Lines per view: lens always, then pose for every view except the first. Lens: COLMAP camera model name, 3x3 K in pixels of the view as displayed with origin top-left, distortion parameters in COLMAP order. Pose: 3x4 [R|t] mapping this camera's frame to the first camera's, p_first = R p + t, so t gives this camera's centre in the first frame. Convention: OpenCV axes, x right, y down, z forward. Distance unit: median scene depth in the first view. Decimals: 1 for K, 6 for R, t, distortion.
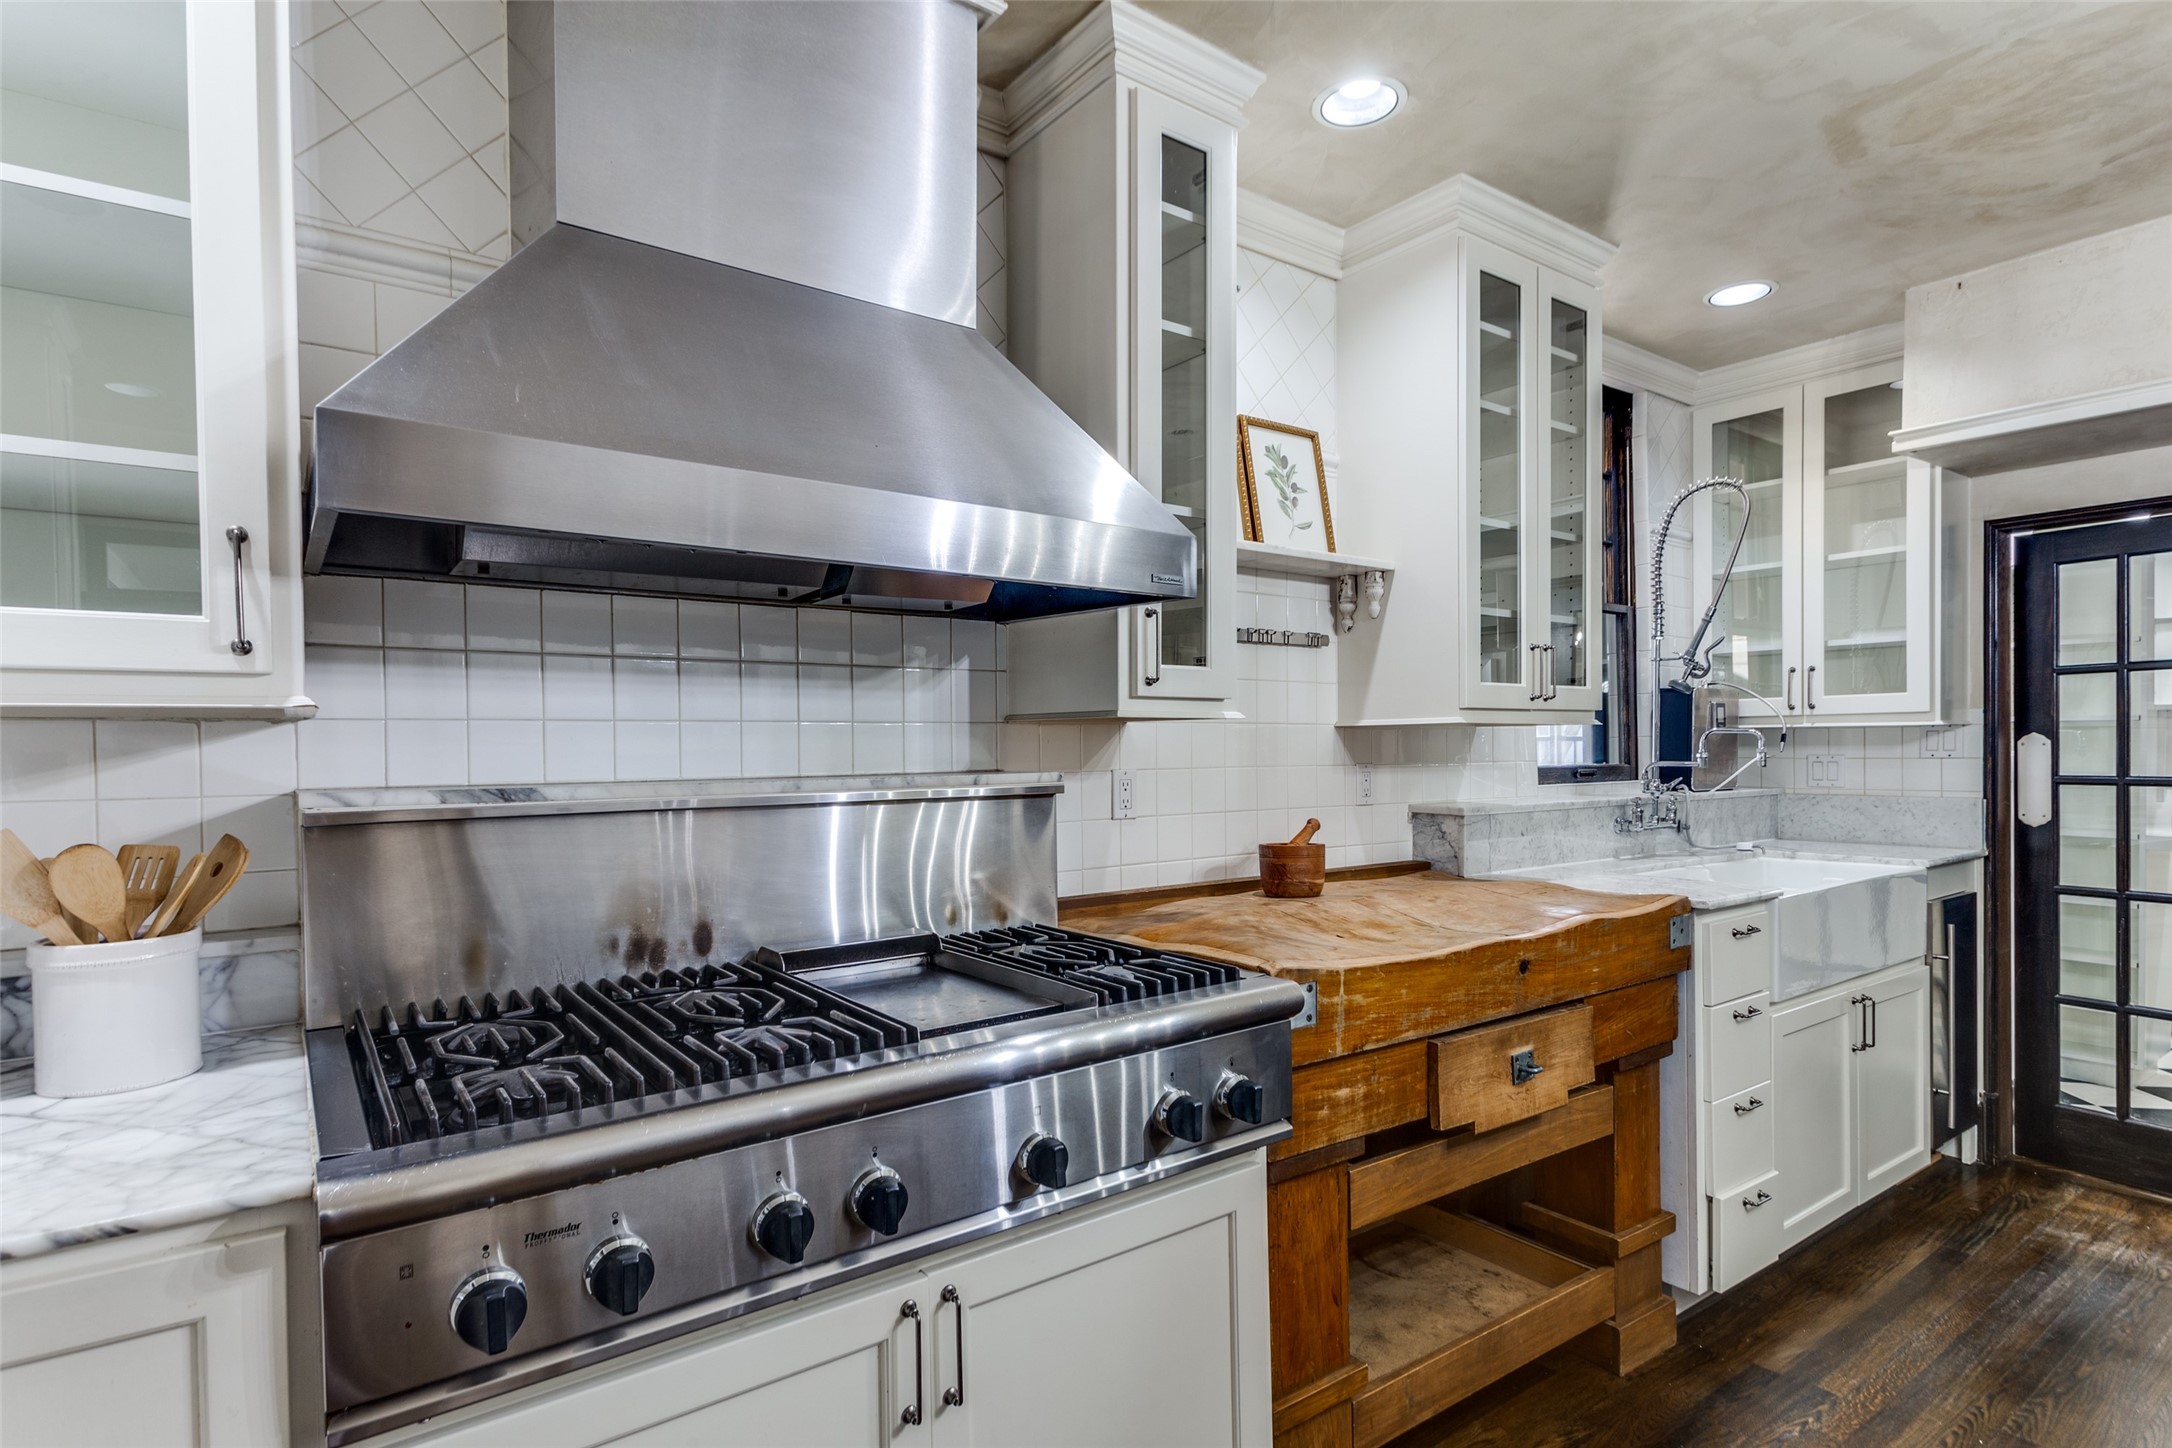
lens RADIAL K [[1100.1, 0, 1069.8], [0, 1100.1, 753.6], [0, 0, 1]] dist [0.002634, -0.000664]
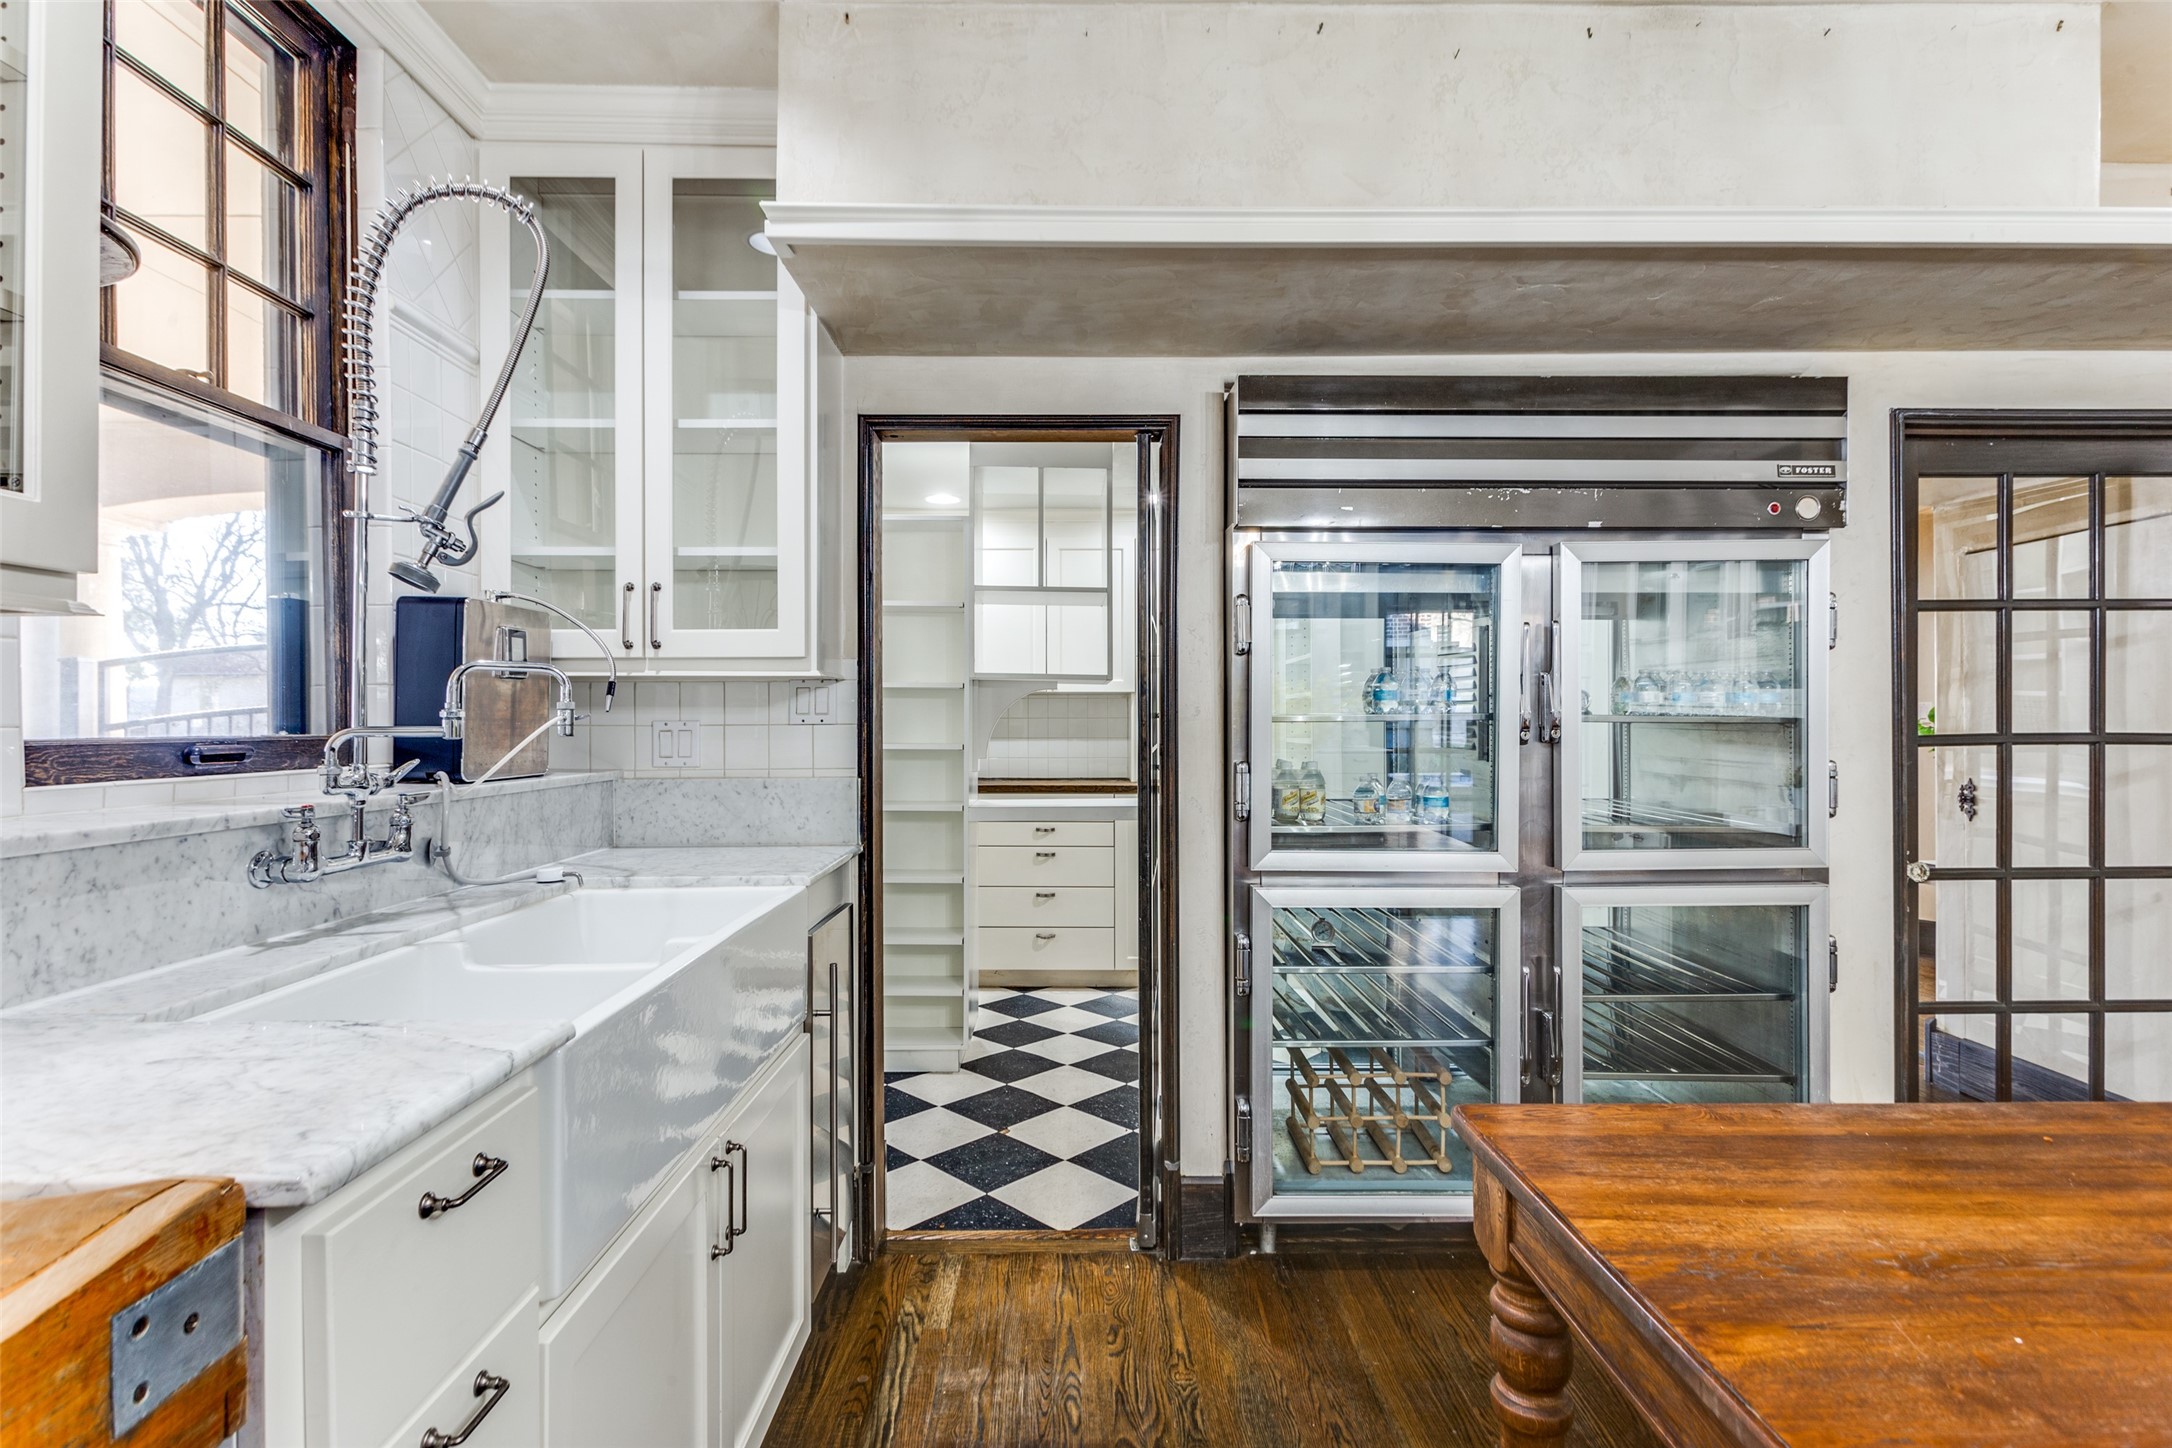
lens RADIAL K [[1051.5, 0, 1078.1], [0, 1051.5, 725.3], [0, 0, 1]] dist [0.002487, 0.000157]
pose [[0.574056, 0.003306, 0.818810, 0.415927], [0.001931, 0.999984, -0.005392, 0.011700], [-0.818814, 0.004676, 0.574040, 0.592946]]
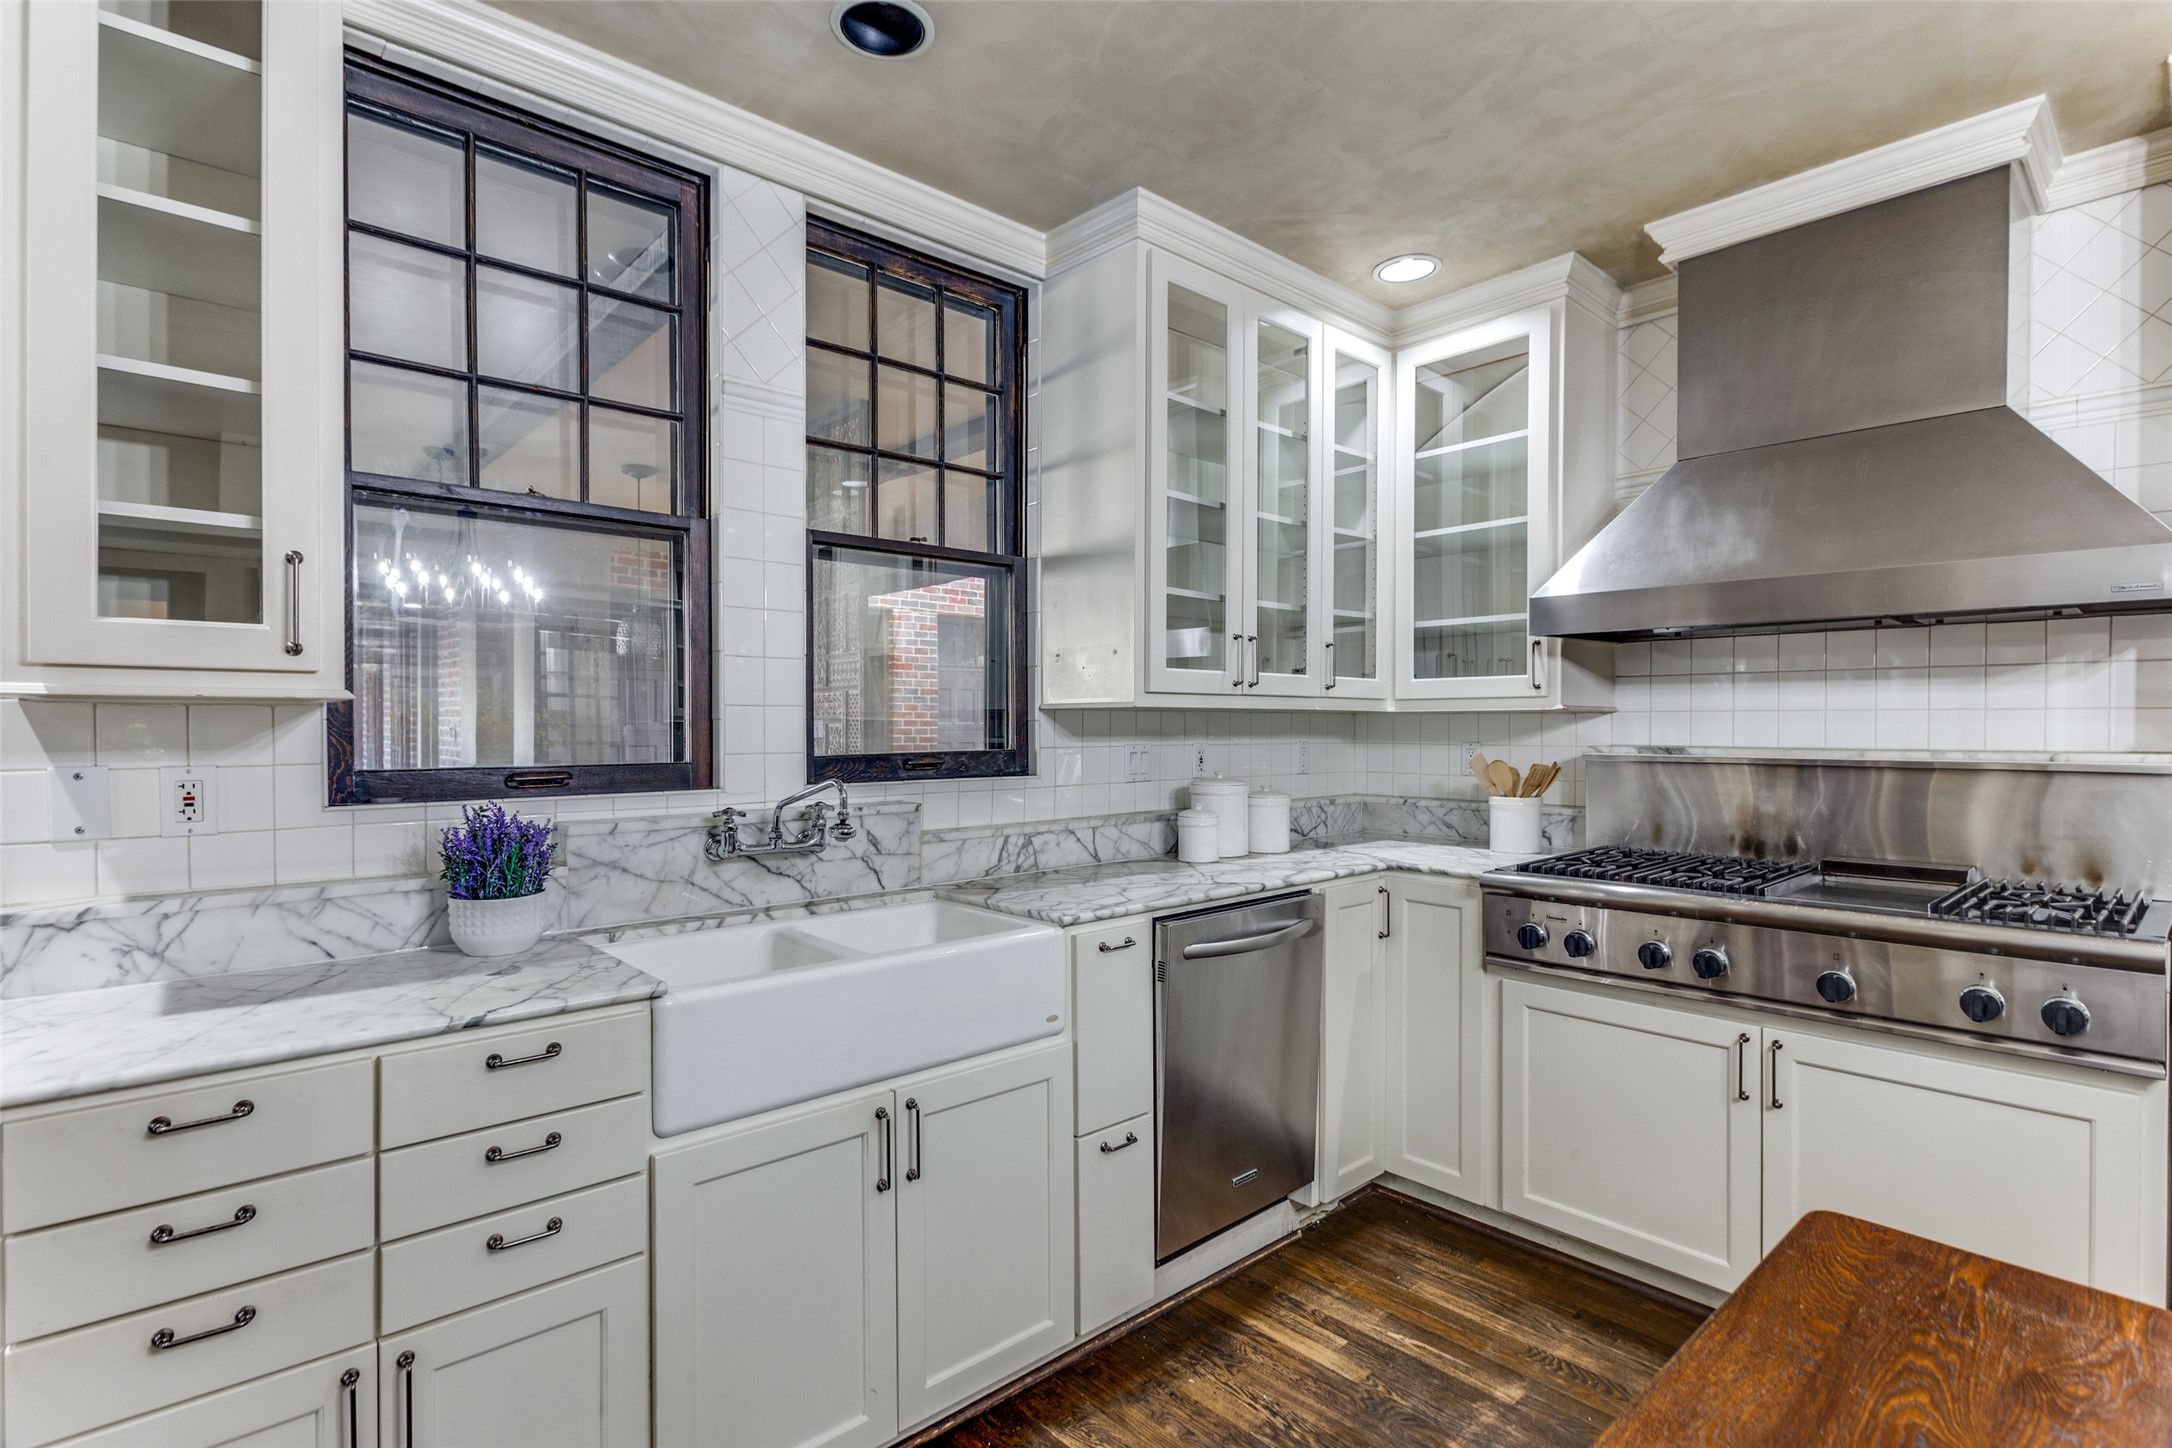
lens RADIAL K [[1028.7, 0, 1092.4], [0, 1028.7, 728.7], [0, 0, 1]] dist [0.001022, -0.000012]
pose [[0.110183, 0.014263, -0.993809, 0.681956], [-0.009760, 0.999864, 0.013268, -0.009333], [0.993863, 0.008238, 0.110307, -0.127346]]
